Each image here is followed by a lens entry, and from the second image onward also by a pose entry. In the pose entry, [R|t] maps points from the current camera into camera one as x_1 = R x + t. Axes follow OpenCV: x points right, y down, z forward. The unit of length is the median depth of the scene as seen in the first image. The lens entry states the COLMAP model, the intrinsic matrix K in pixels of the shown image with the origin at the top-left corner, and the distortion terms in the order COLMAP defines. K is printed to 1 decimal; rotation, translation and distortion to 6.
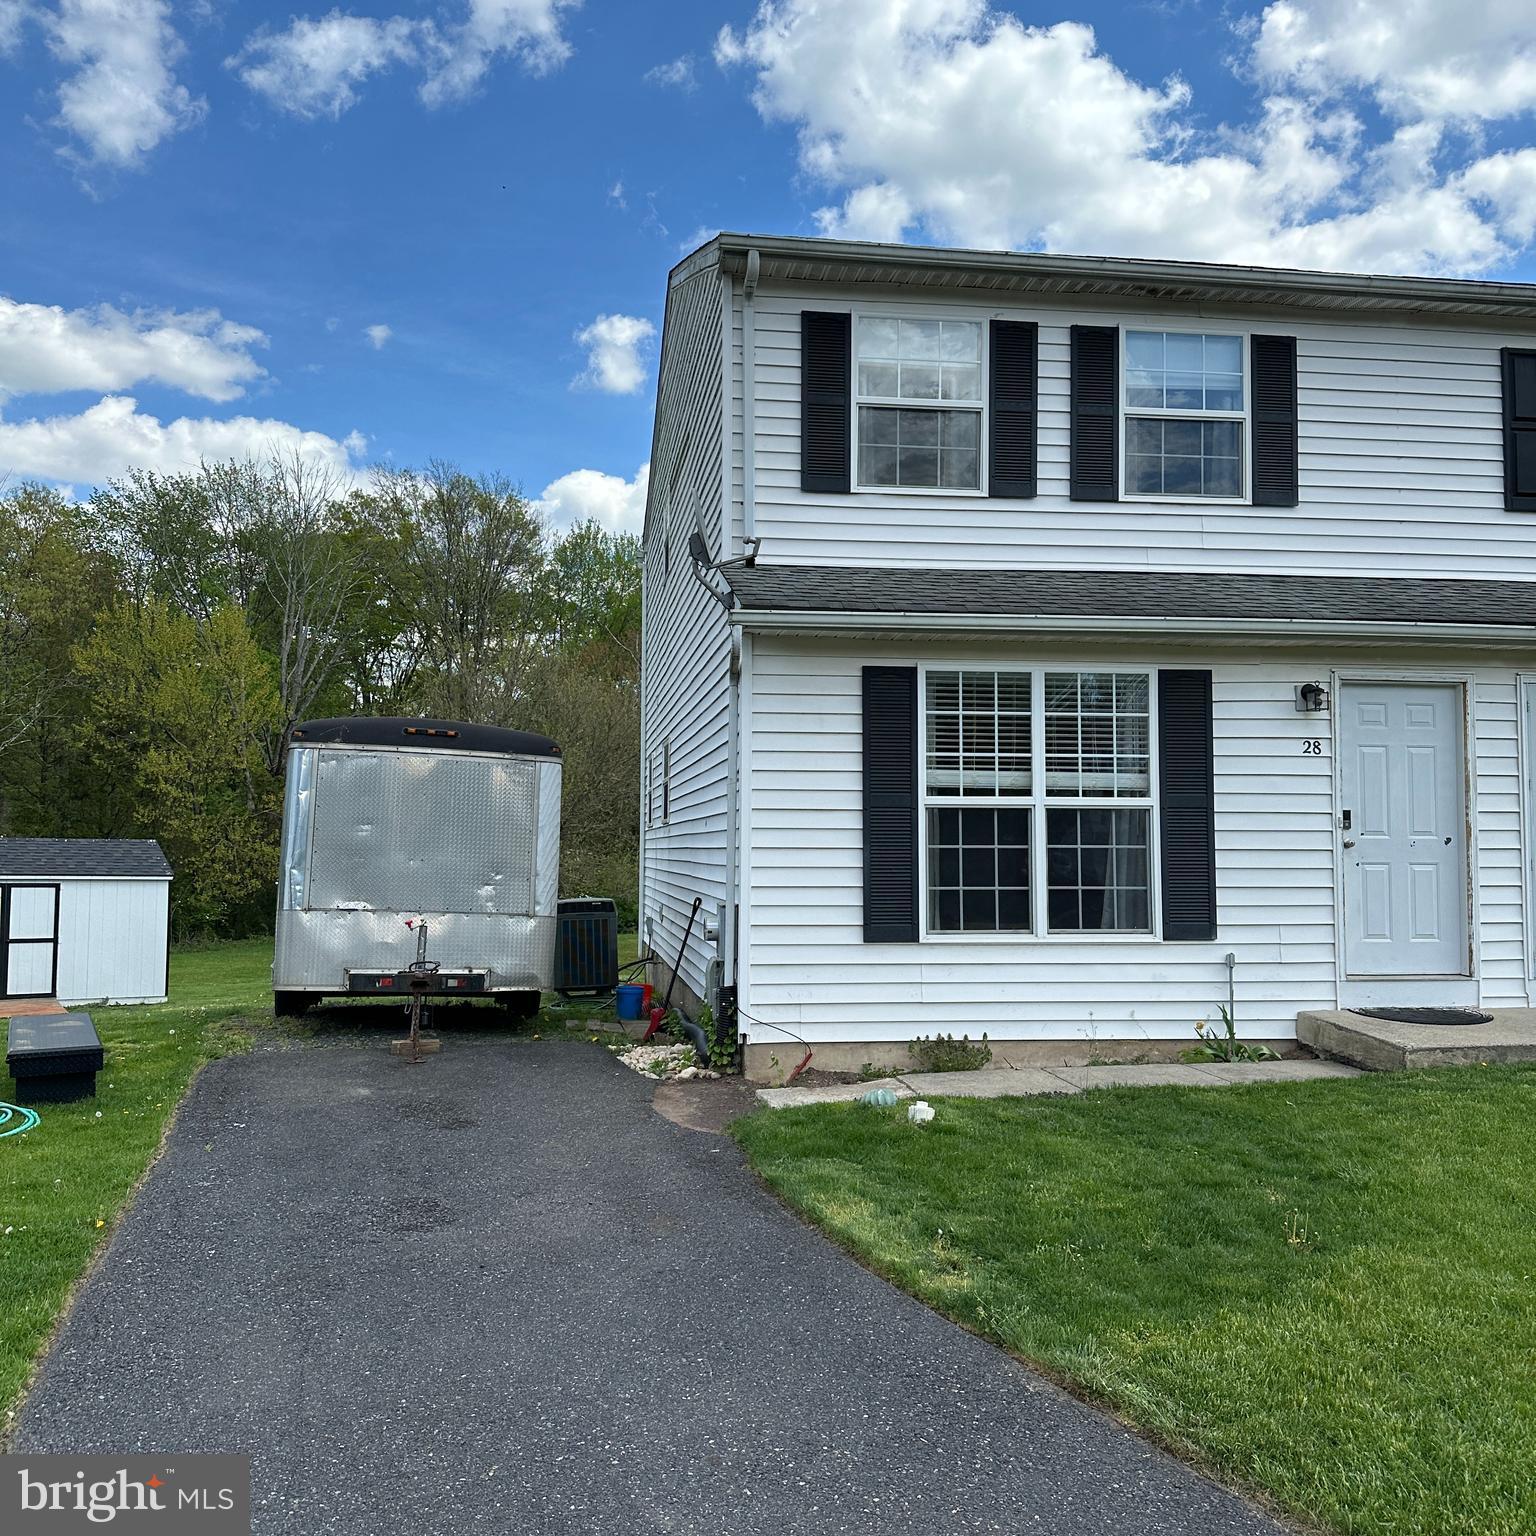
lens RADIAL K [[1439.1, 0, 768.4], [0, 1439.1, 766.0], [0, 0, 1]] dist [0.227856, -0.535340]
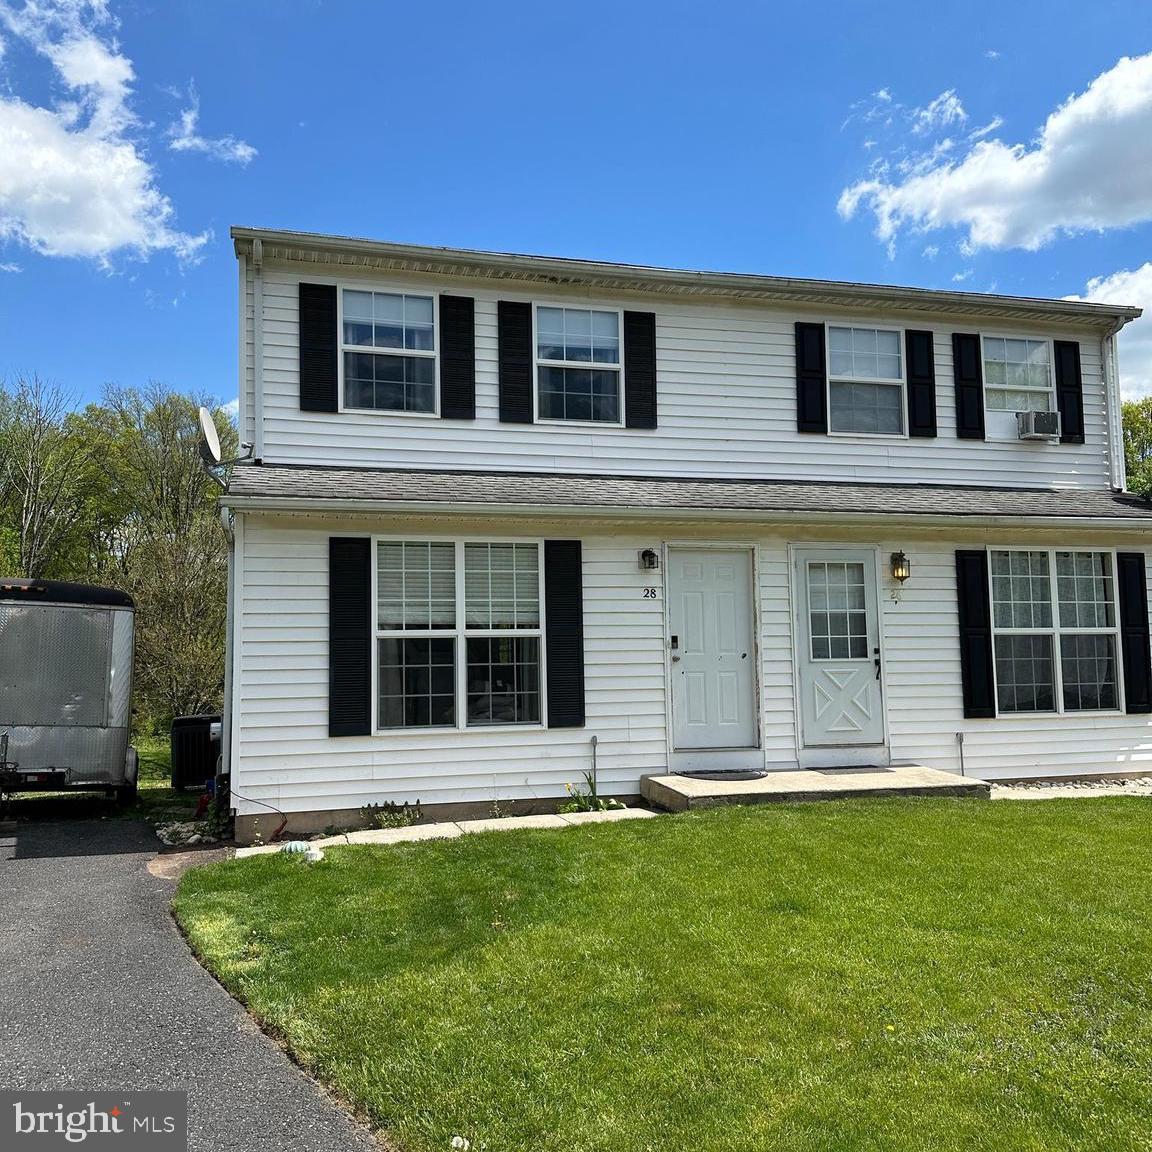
lens RADIAL K [[1080.3, 0, 577.0], [0, 1080.3, 578.0], [0, 0, 1]] dist [0.146315, -0.246821]
pose [[0.991851, -0.007427, 0.127188, 0.159811], [0.011686, 0.999394, -0.032776, 0.006599], [-0.126867, 0.033995, 0.991337, -0.060690]]
